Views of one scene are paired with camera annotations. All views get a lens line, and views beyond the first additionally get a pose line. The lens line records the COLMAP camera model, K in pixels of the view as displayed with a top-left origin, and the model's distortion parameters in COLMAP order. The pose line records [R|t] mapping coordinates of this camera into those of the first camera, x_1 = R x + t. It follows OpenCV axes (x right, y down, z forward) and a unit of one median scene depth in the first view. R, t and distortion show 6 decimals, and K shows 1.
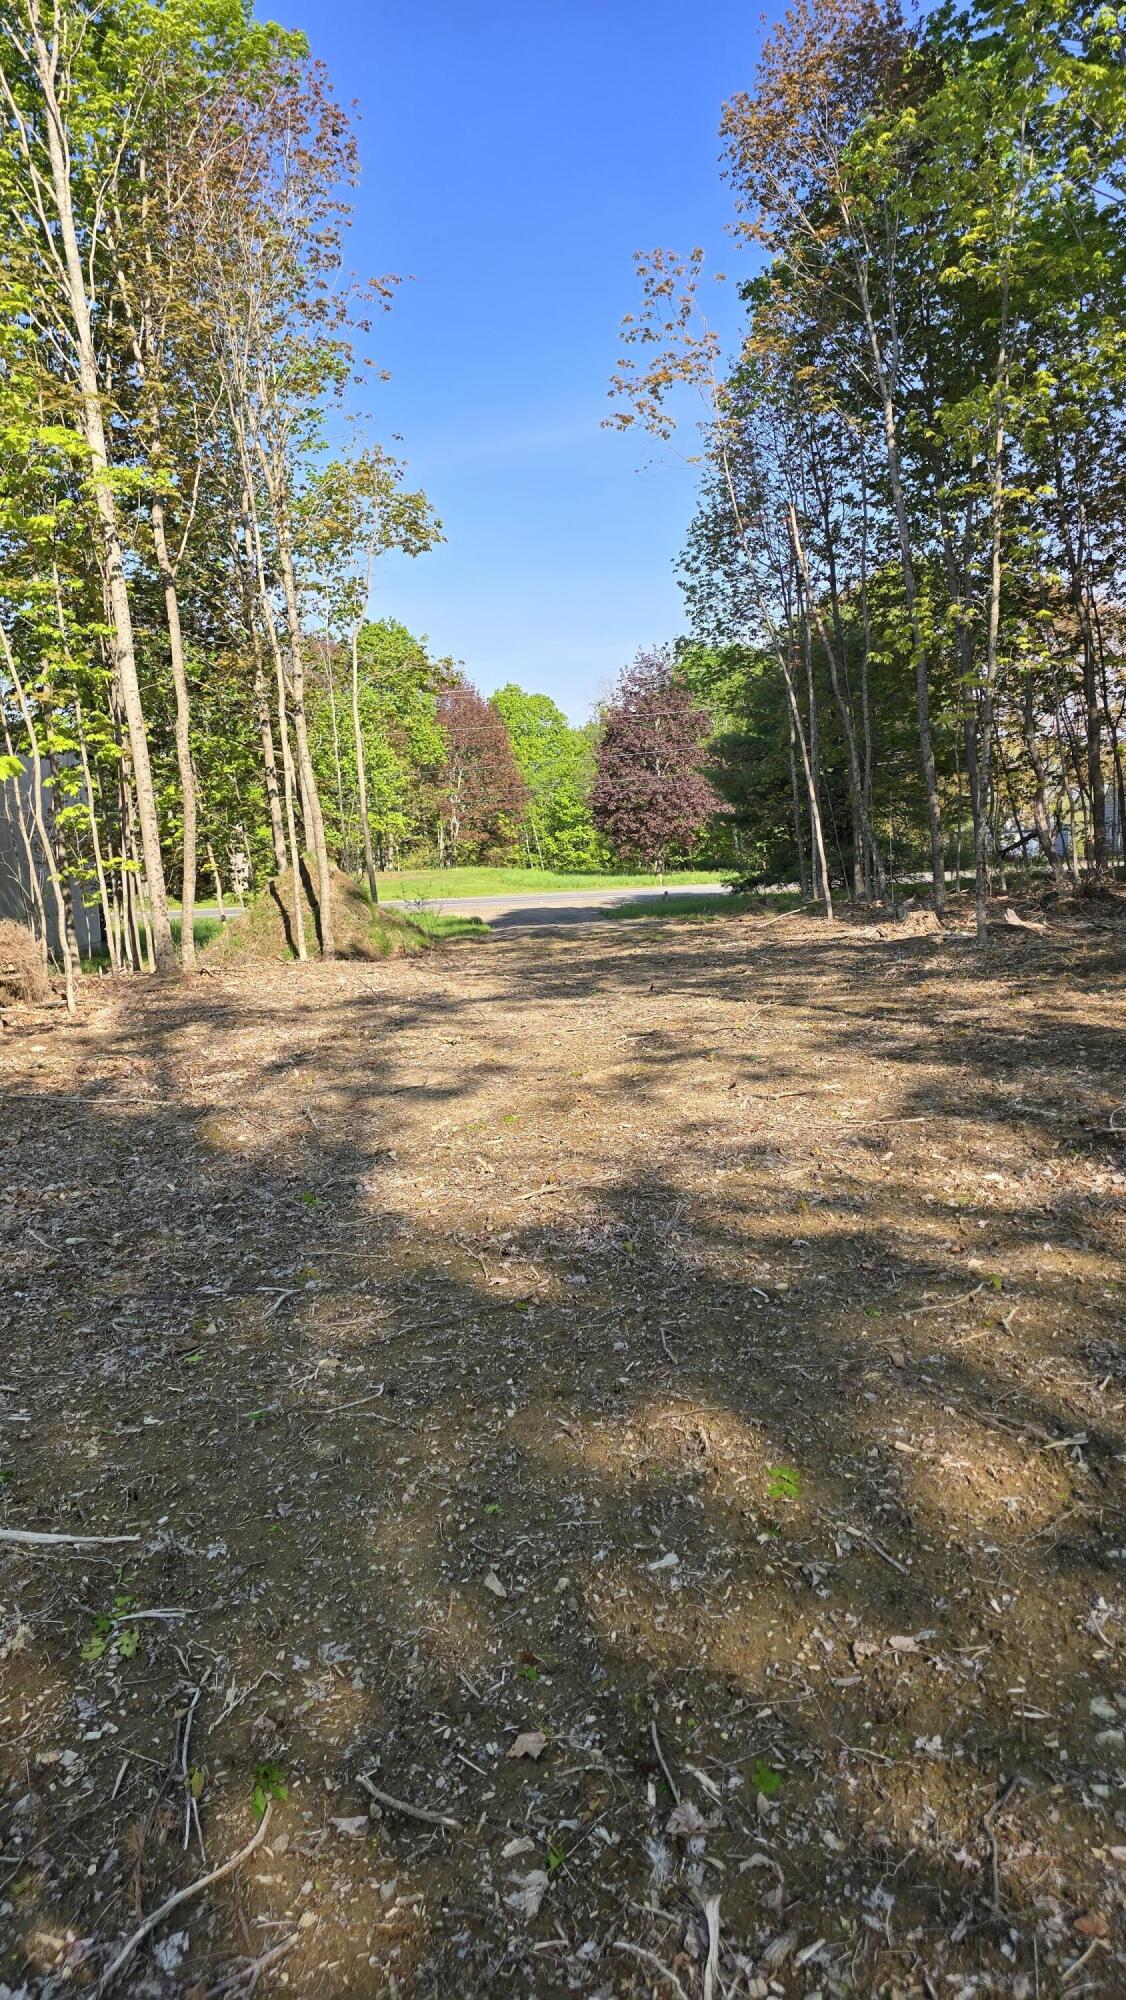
lens RADIAL K [[1411.5, 0, 567.7], [0, 1411.5, 1002.1], [0, 0, 1]] dist [-0.004640, -0.016610]
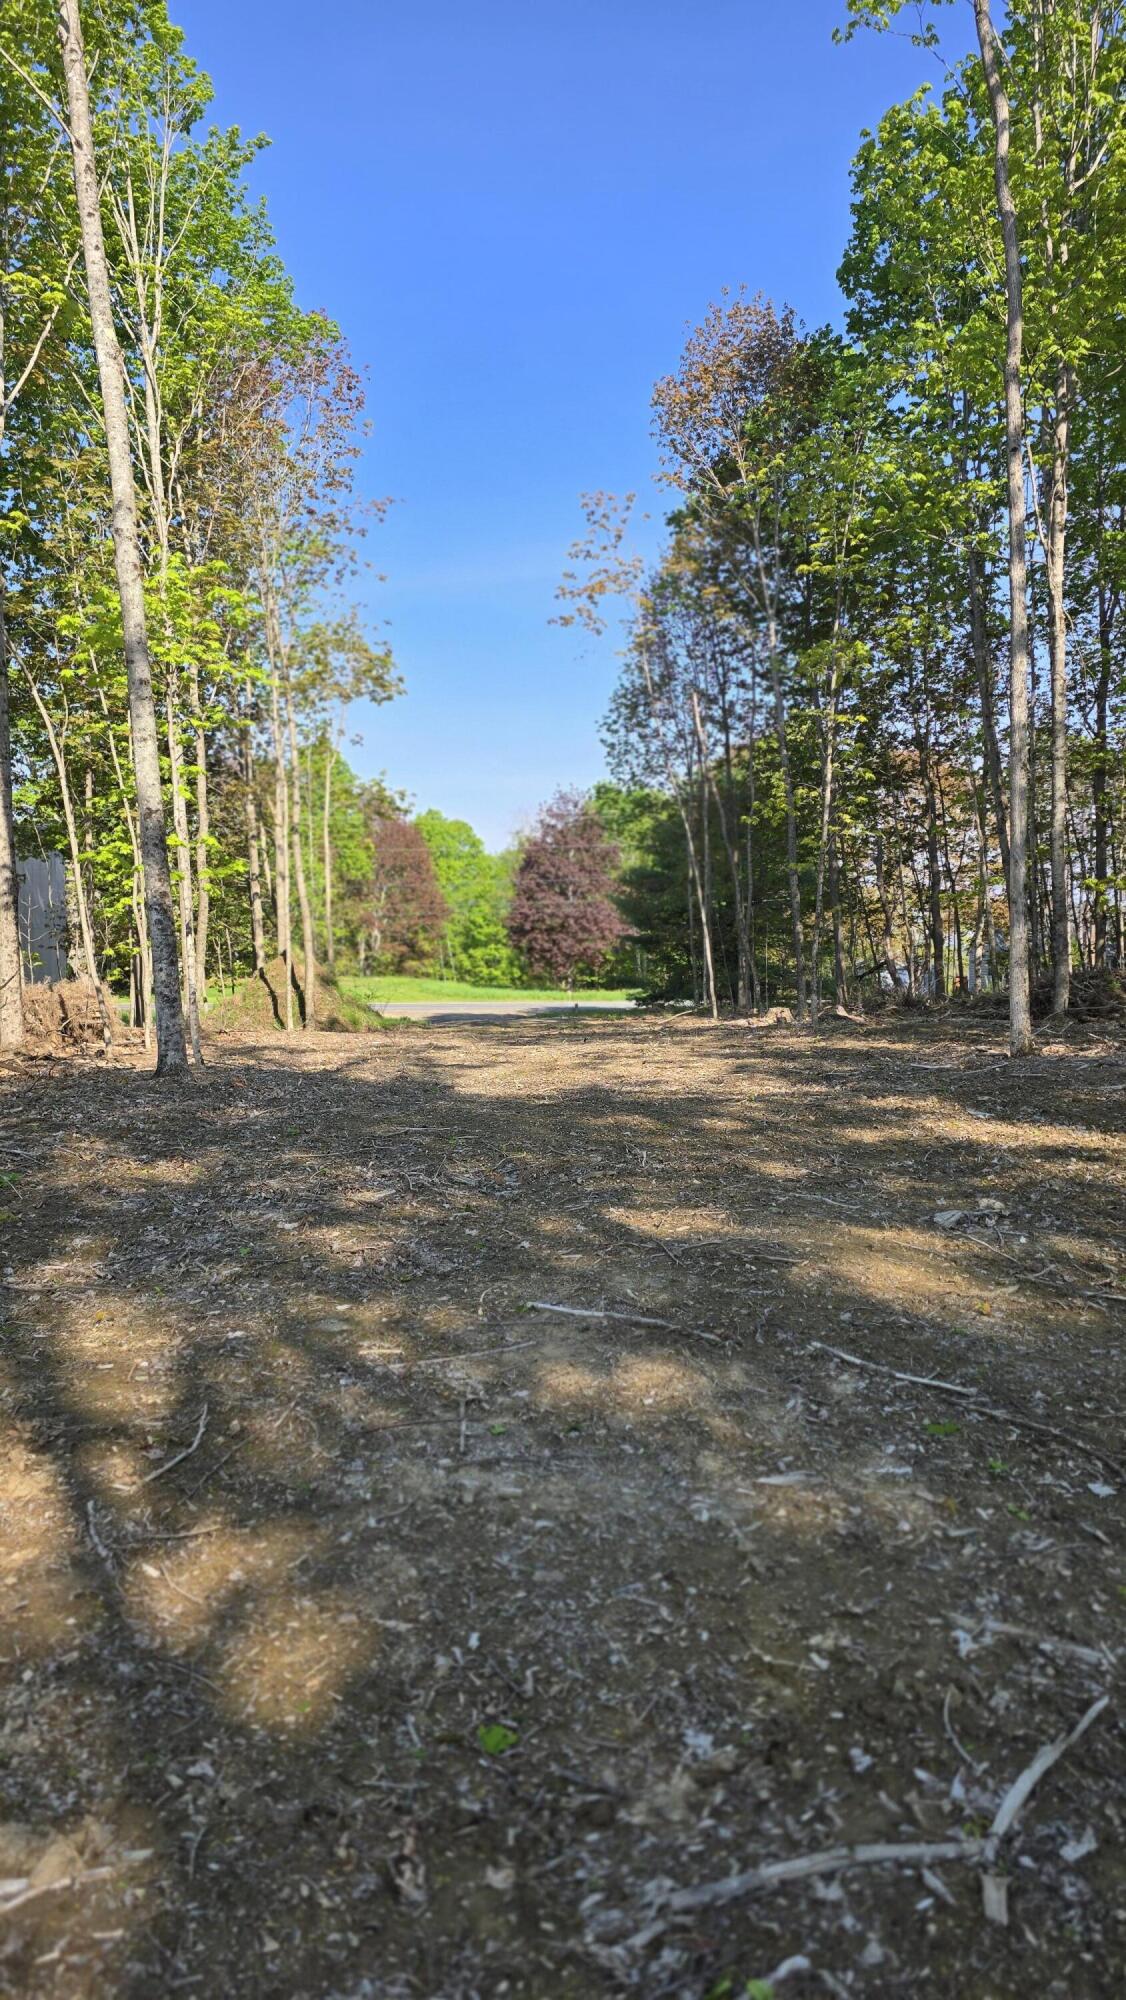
lens RADIAL K [[1411.5, 0, 557.9], [0, 1411.5, 998.7], [0, 0, 1]] dist [-0.004640, -0.016610]
pose [[0.996837, 0.047937, 0.063386, -0.023361], [-0.042057, 0.994958, -0.091046, 0.031436], [-0.067431, 0.088092, 0.993827, -0.170475]]
